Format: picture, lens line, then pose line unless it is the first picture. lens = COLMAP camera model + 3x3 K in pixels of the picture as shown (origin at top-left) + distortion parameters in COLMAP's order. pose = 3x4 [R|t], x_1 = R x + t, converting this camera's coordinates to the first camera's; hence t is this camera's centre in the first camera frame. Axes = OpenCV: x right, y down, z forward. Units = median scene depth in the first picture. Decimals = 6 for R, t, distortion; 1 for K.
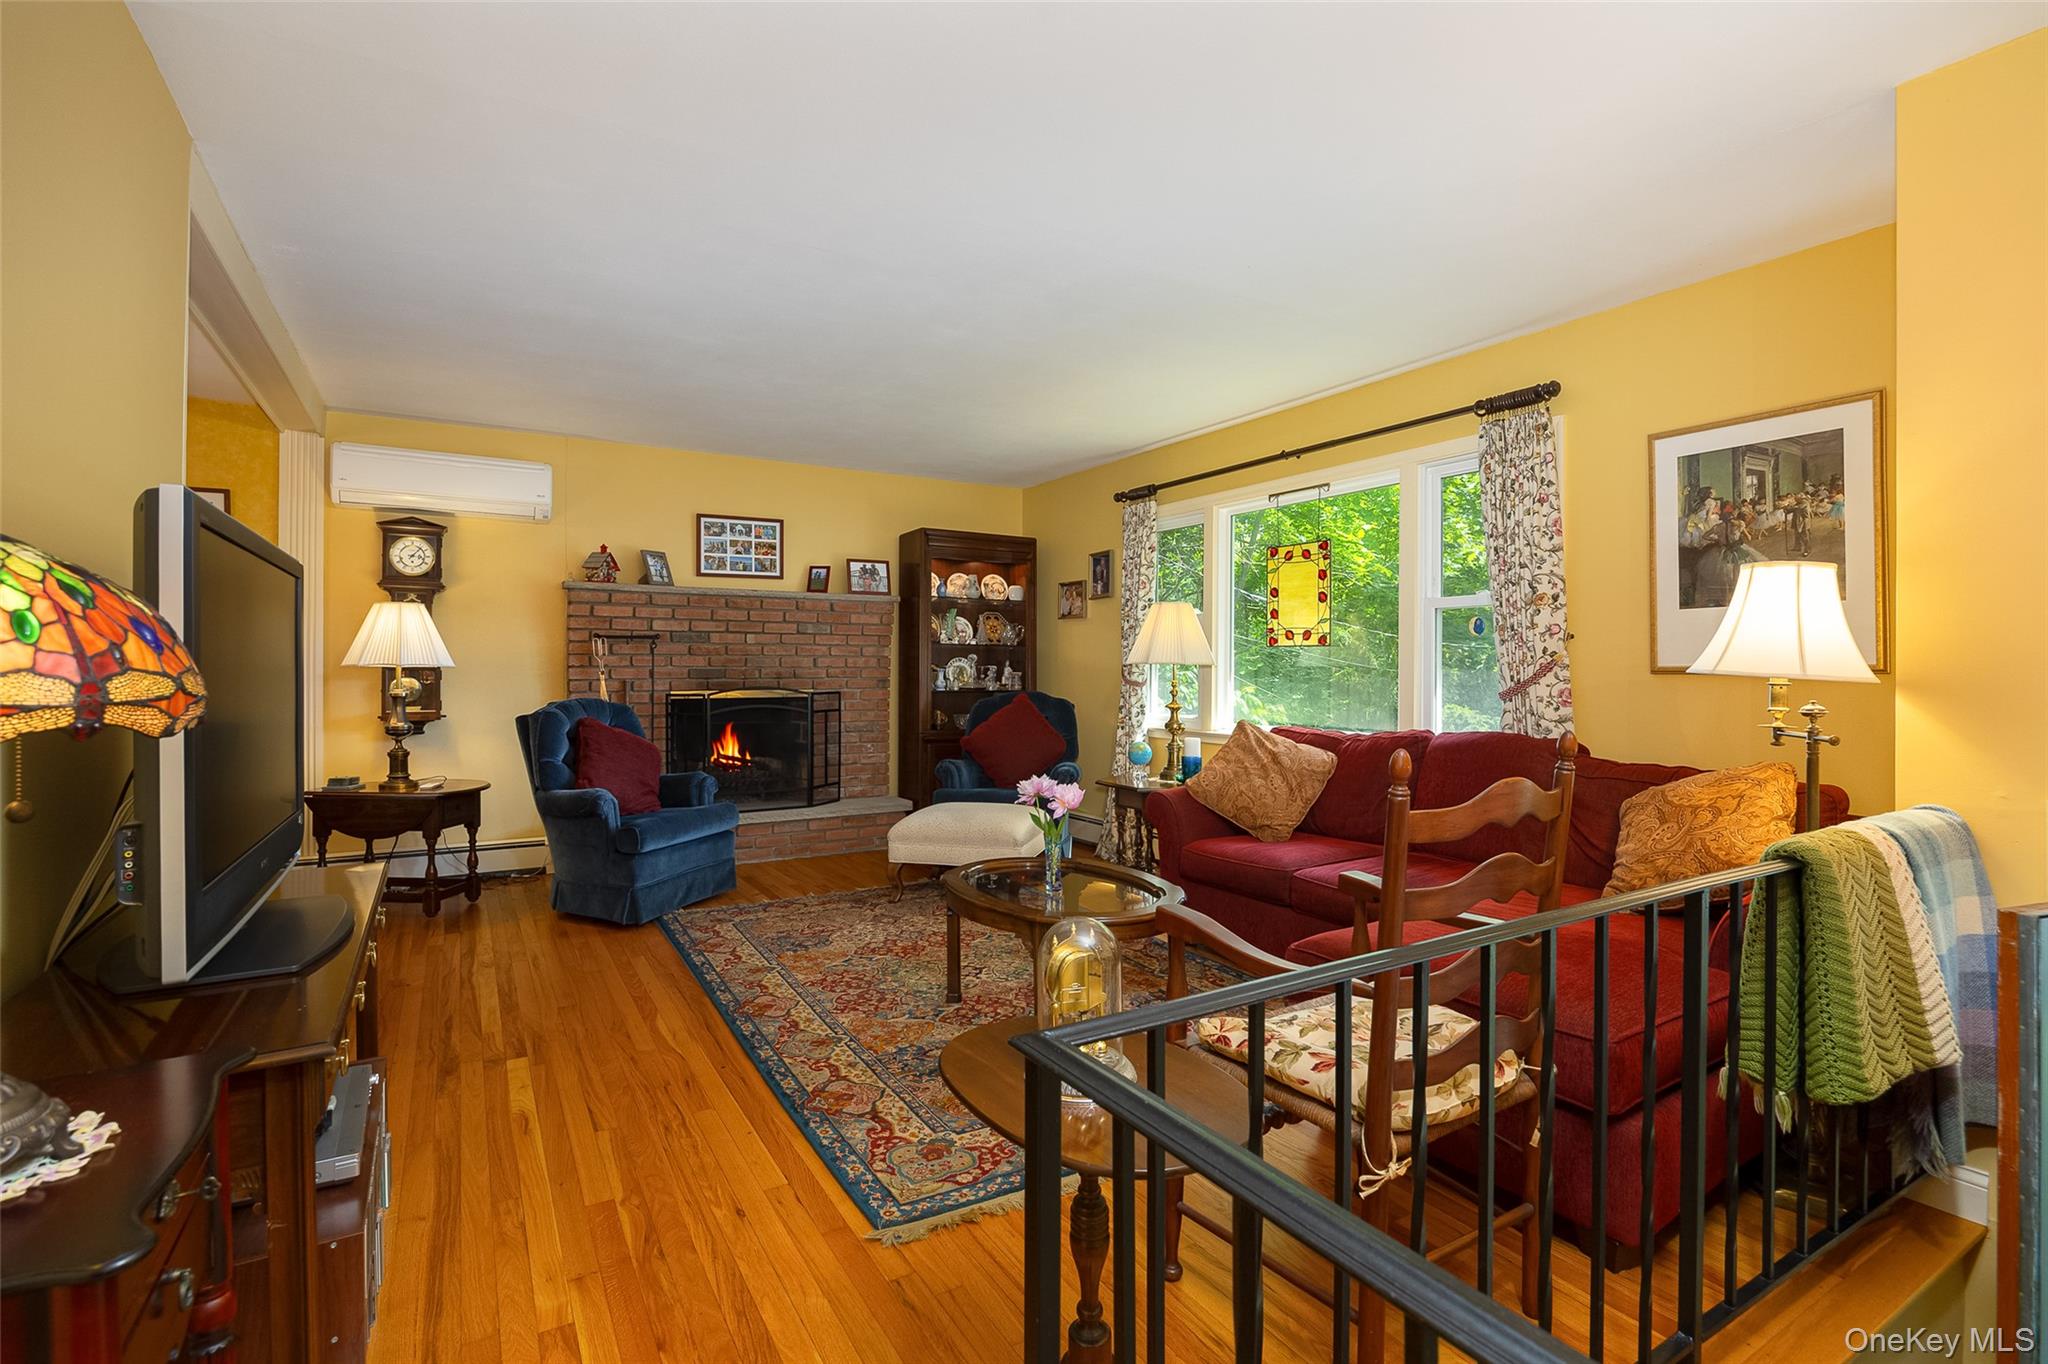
lens RADIAL K [[944.4, 0, 1028.8], [0, 944.4, 673.5], [0, 0, 1]] dist [-0.000932, -0.000026]
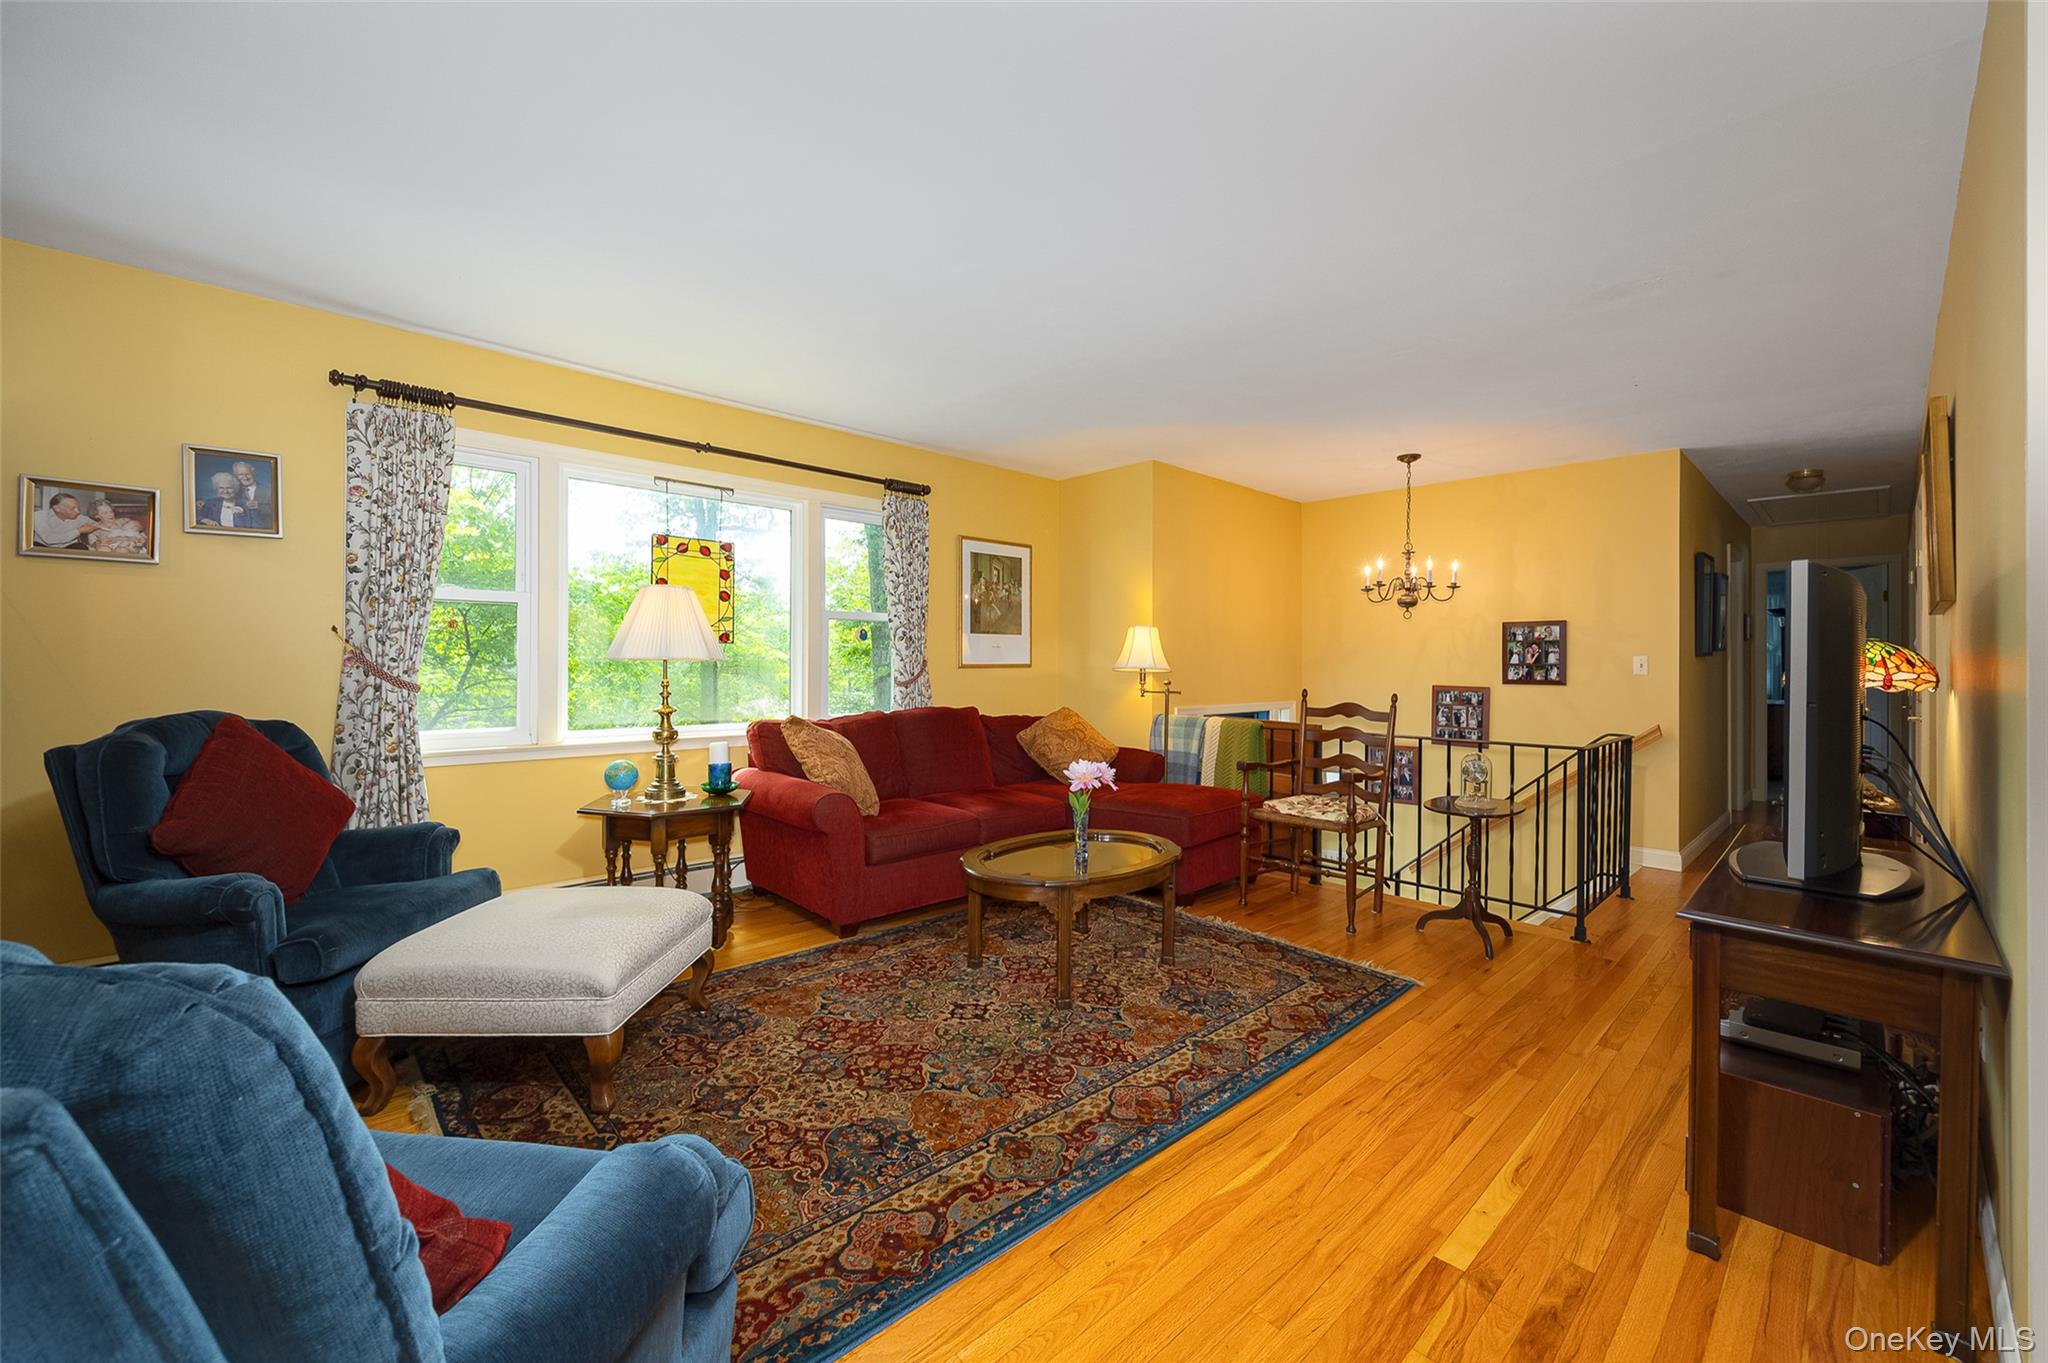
lens RADIAL K [[811.3, 0, 1029.3], [0, 811.3, 672.7], [0, 0, 1]] dist [-0.010778, -0.000068]
pose [[-0.215042, -0.005262, 0.976591, -0.772586], [0.006905, 0.999952, 0.006908, -0.001272], [-0.976580, 0.008229, -0.214996, 1.062554]]
